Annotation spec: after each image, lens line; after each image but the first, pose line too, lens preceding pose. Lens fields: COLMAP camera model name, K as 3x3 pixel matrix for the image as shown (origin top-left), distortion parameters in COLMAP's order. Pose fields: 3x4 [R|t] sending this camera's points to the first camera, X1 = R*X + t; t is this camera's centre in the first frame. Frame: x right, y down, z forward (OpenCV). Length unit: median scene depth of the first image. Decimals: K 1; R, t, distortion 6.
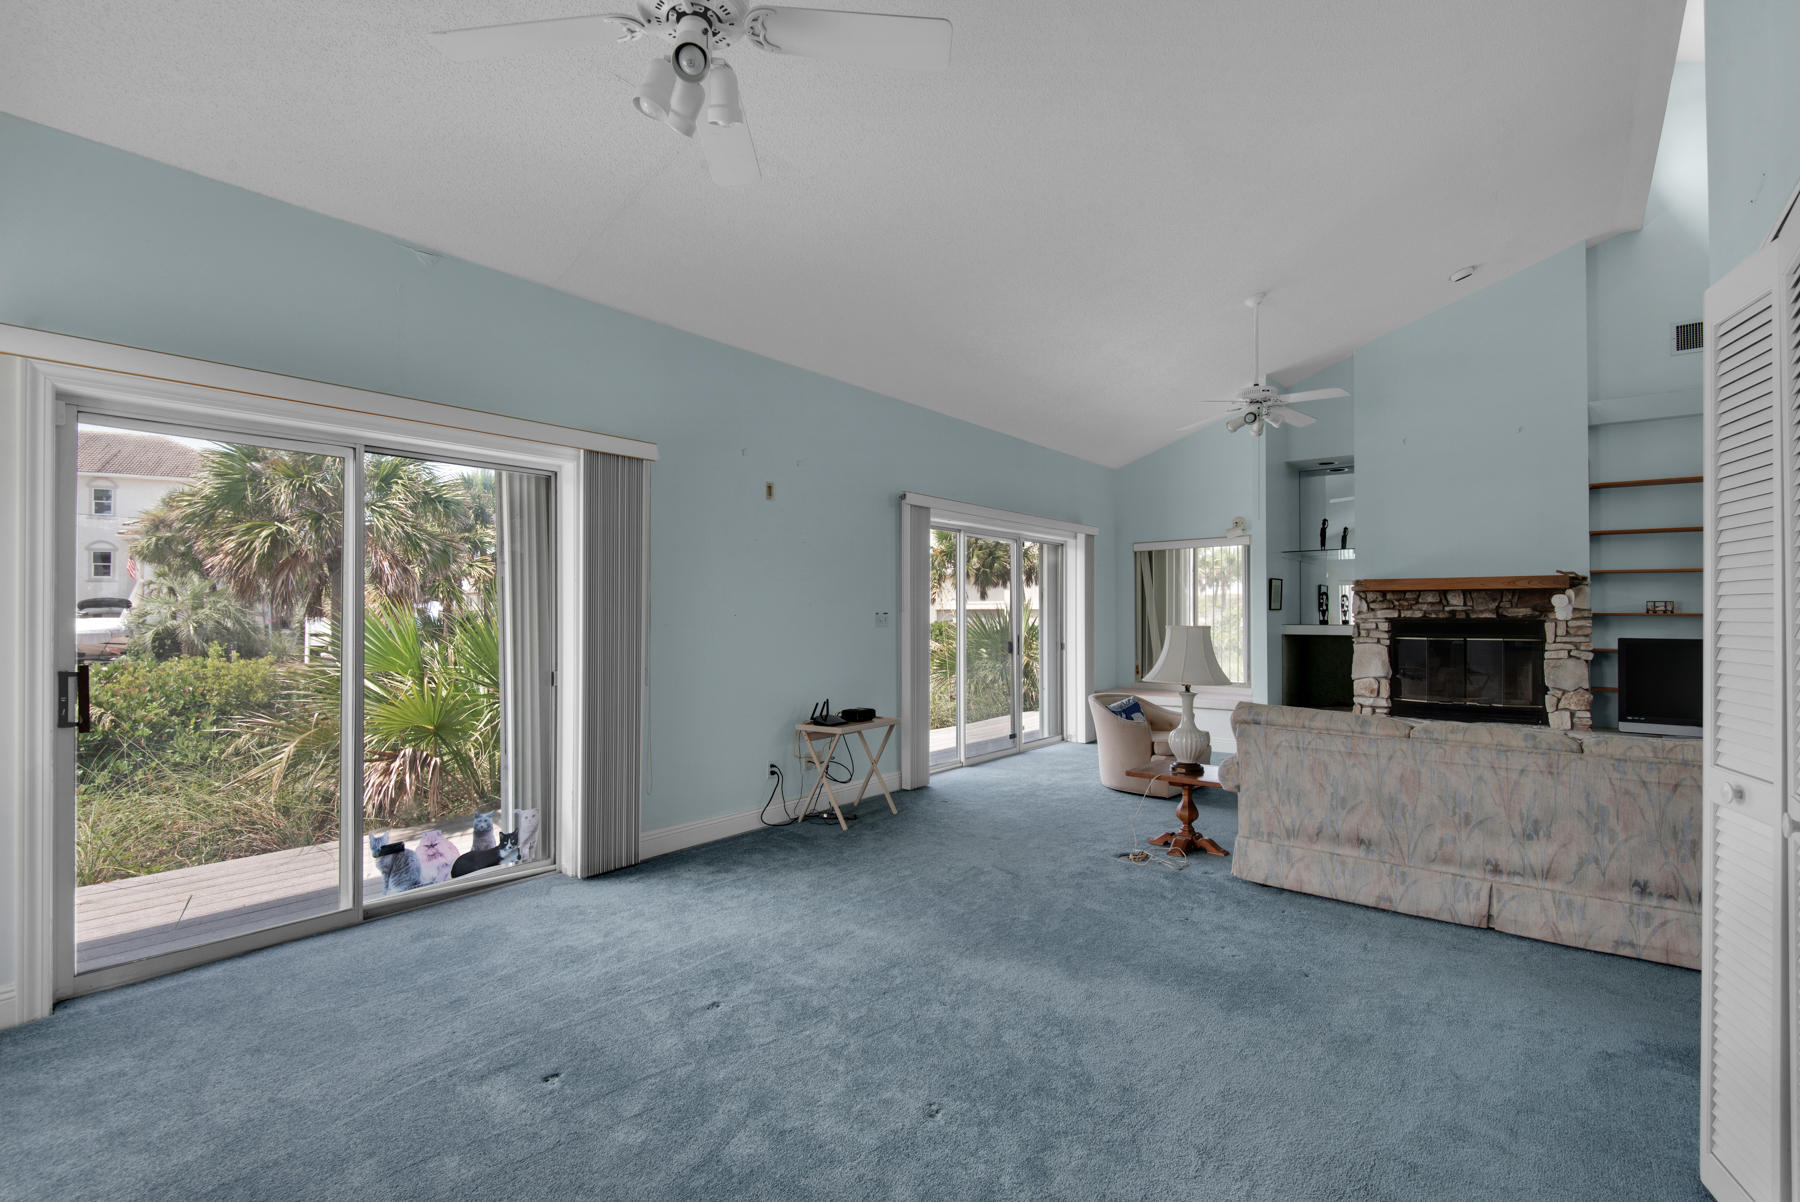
lens RADIAL K [[839.9, 0, 900.0], [0, 839.9, 601.0], [0, 0, 1]] dist [0.017478, -0.016097]
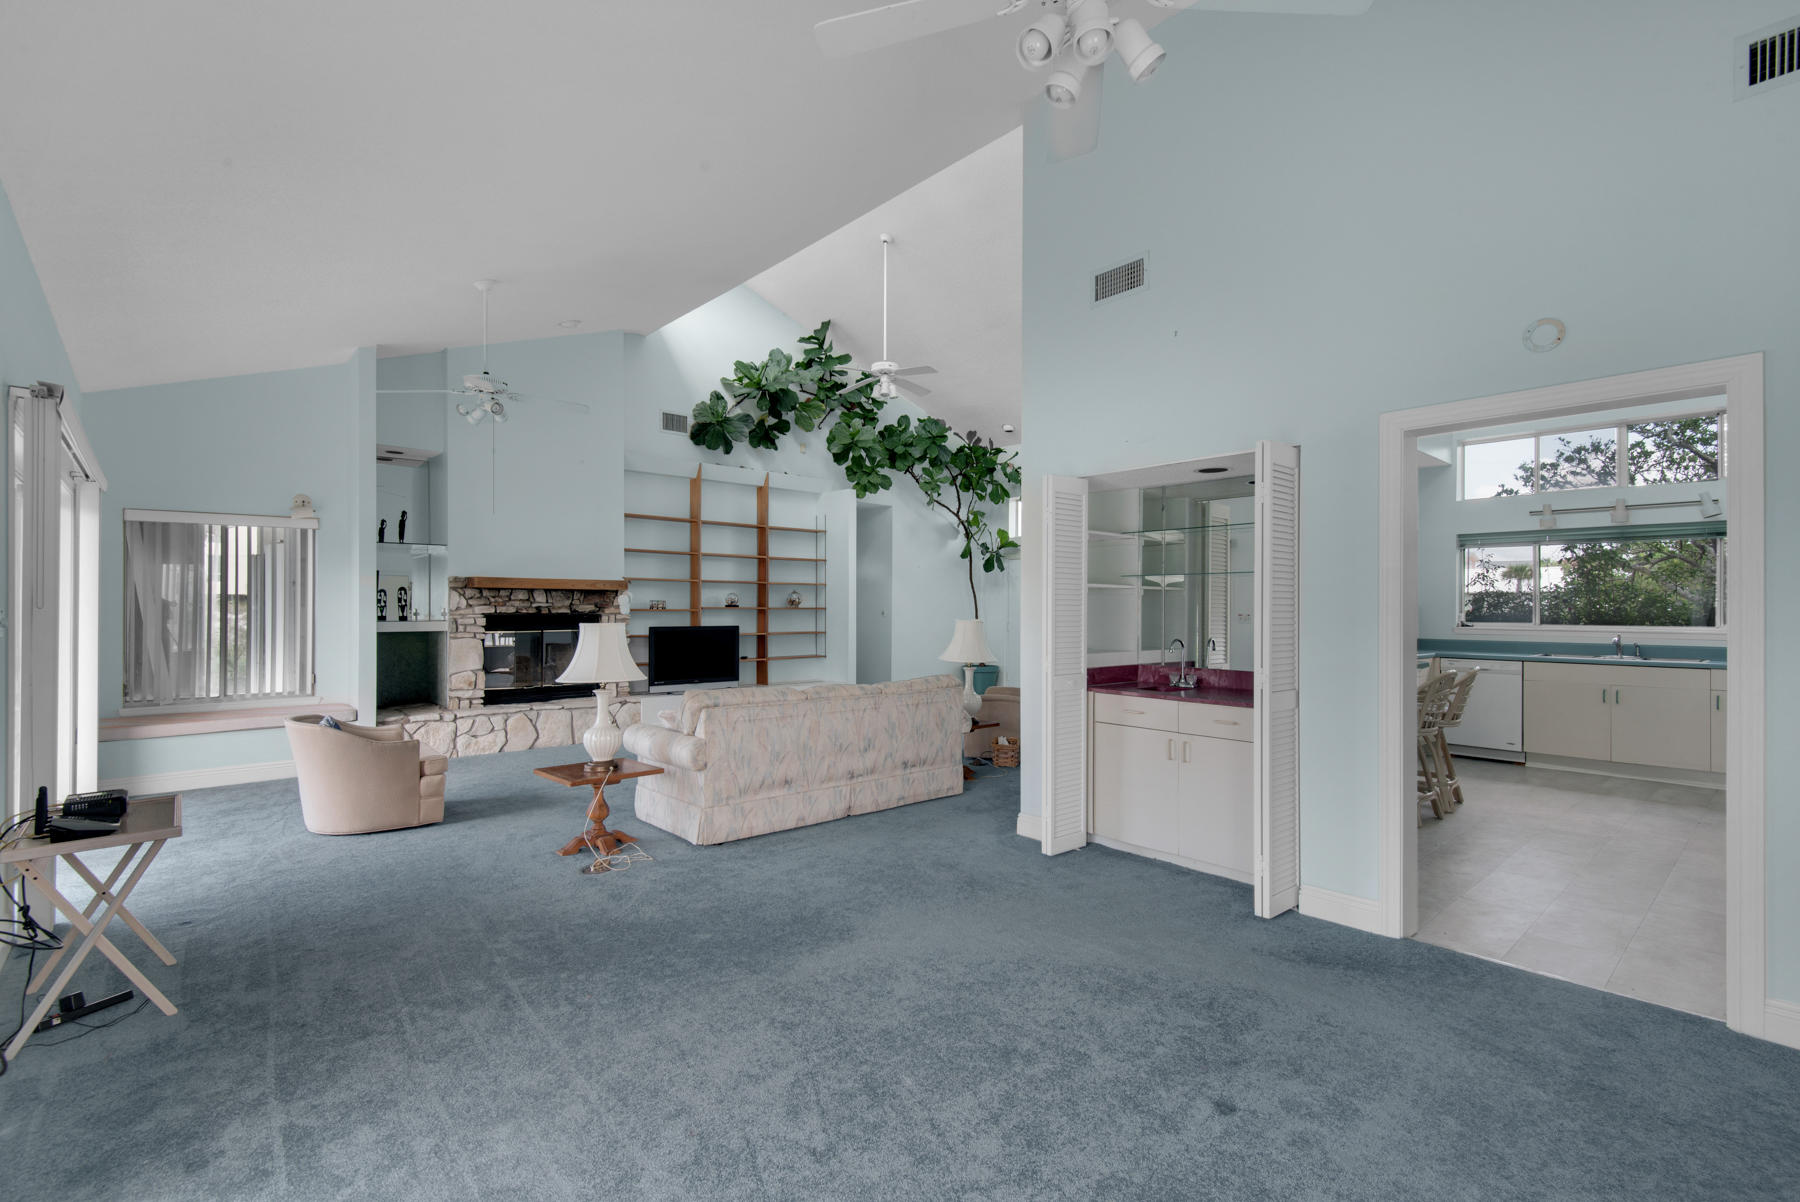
lens RADIAL K [[813.3, 0, 900.0], [0, 813.3, 601.0], [0, 0, 1]] dist [0.041200, -0.023409]
pose [[0.164635, 0.008261, 0.986320, -0.388423], [-0.016893, 0.999842, -0.005555, 0.001419], [-0.986210, -0.015748, 0.164749, 0.342401]]
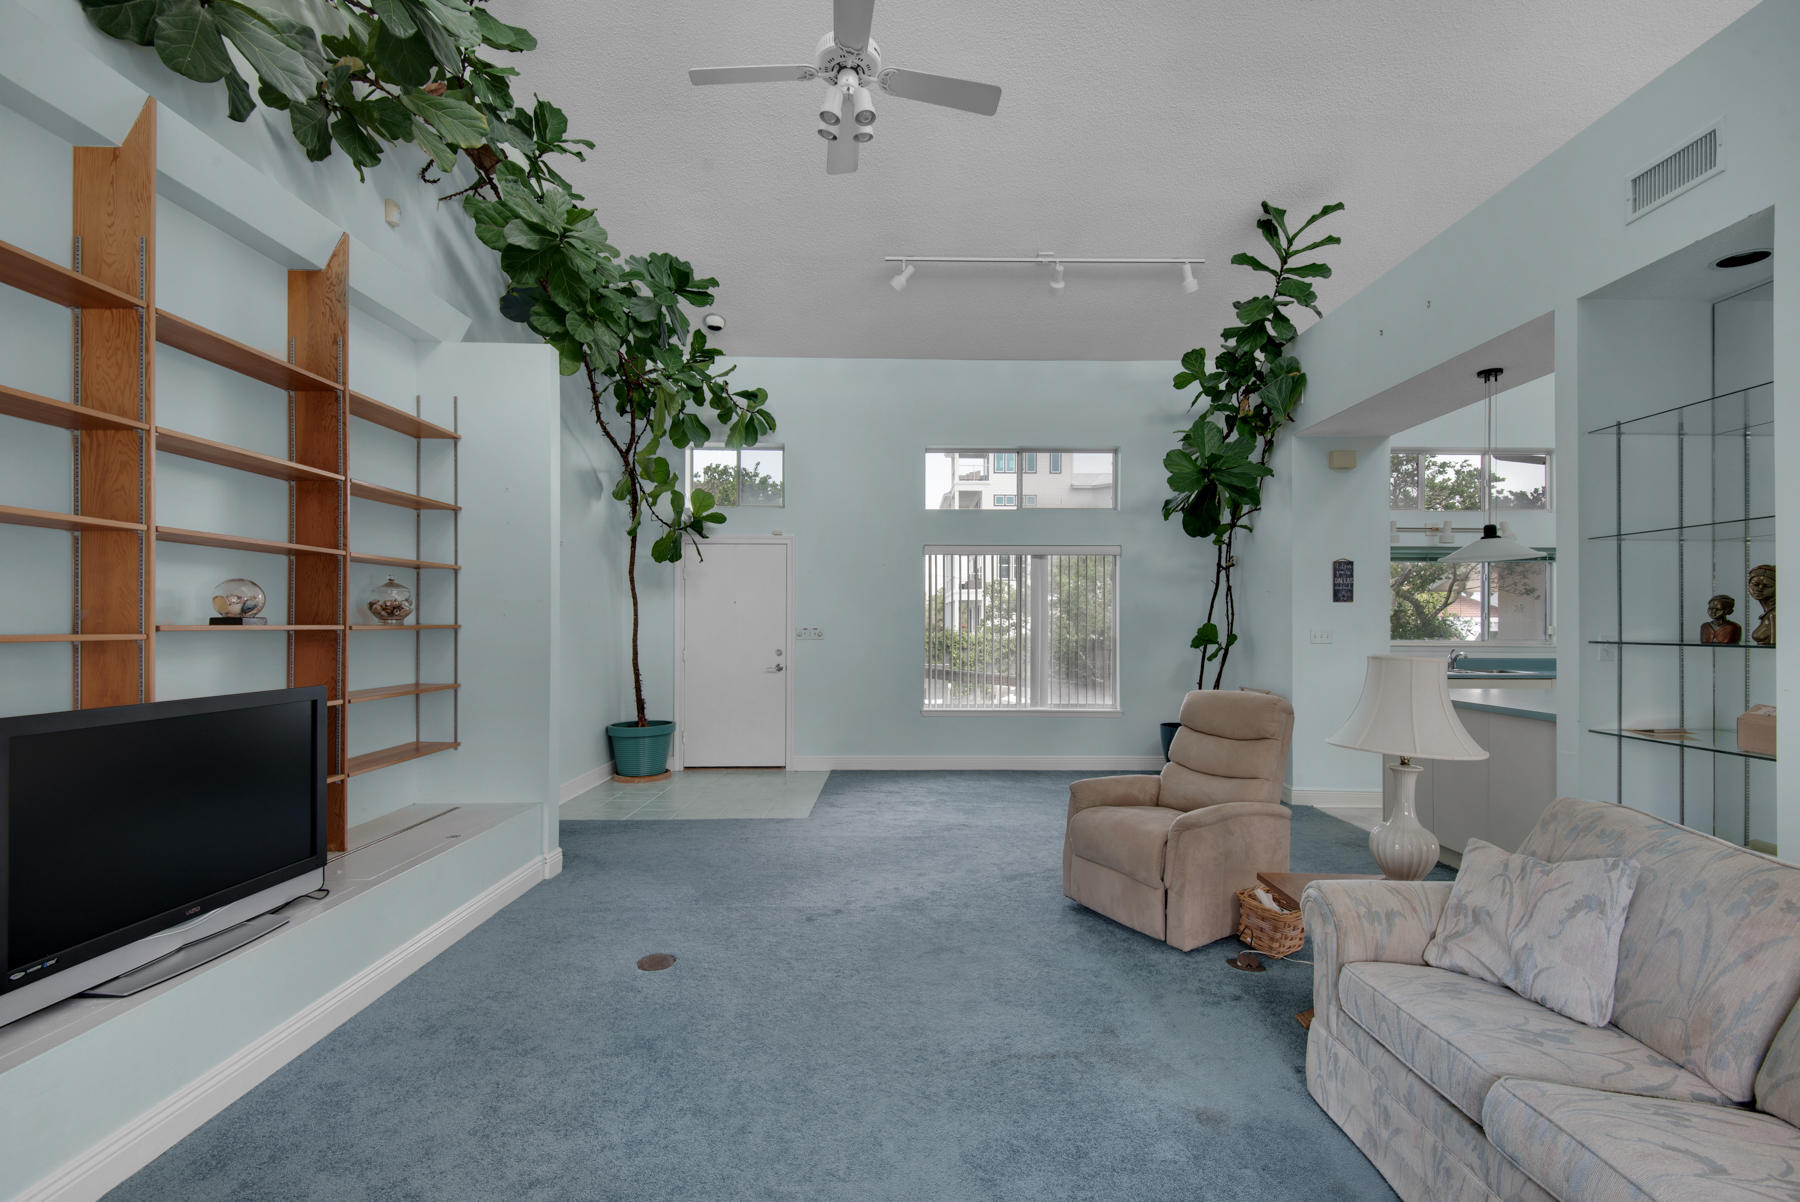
lens RADIAL K [[813.3, 0, 900.0], [0, 813.3, 601.0], [0, 0, 1]] dist [0.041200, -0.023409]
pose [[-0.638425, 0.019749, 0.769431, 0.392097], [-0.009212, 0.999403, -0.033295, 0.007618], [-0.769629, -0.028345, -0.637862, 0.875090]]
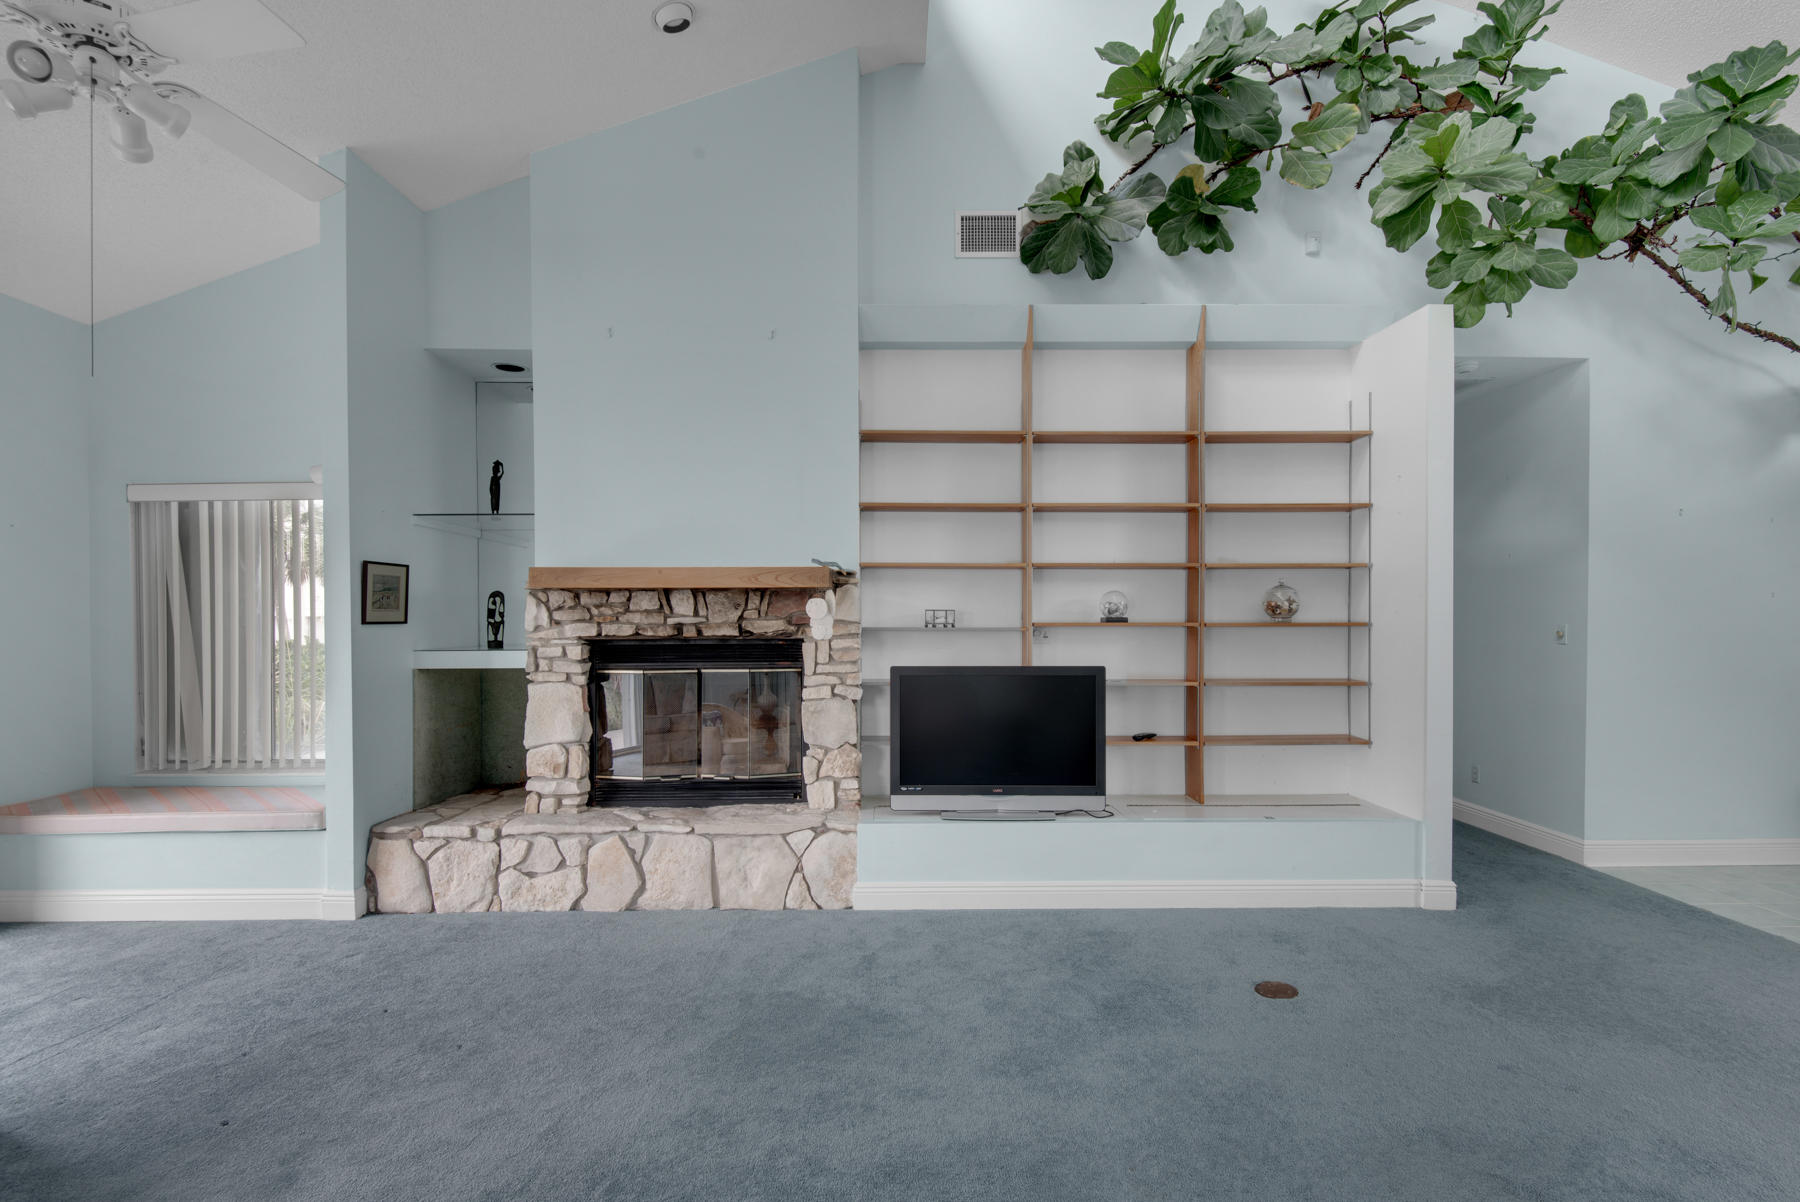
lens RADIAL K [[880.2, 0, 906.4], [0, 880.2, 626.0], [0, 0, 1]] dist [0.023587, -0.018417]
pose [[0.767456, -0.008921, 0.641040, 0.399496], [-0.005085, 0.999787, 0.020002, -0.000441], [-0.641082, -0.018610, 0.767247, 0.442979]]
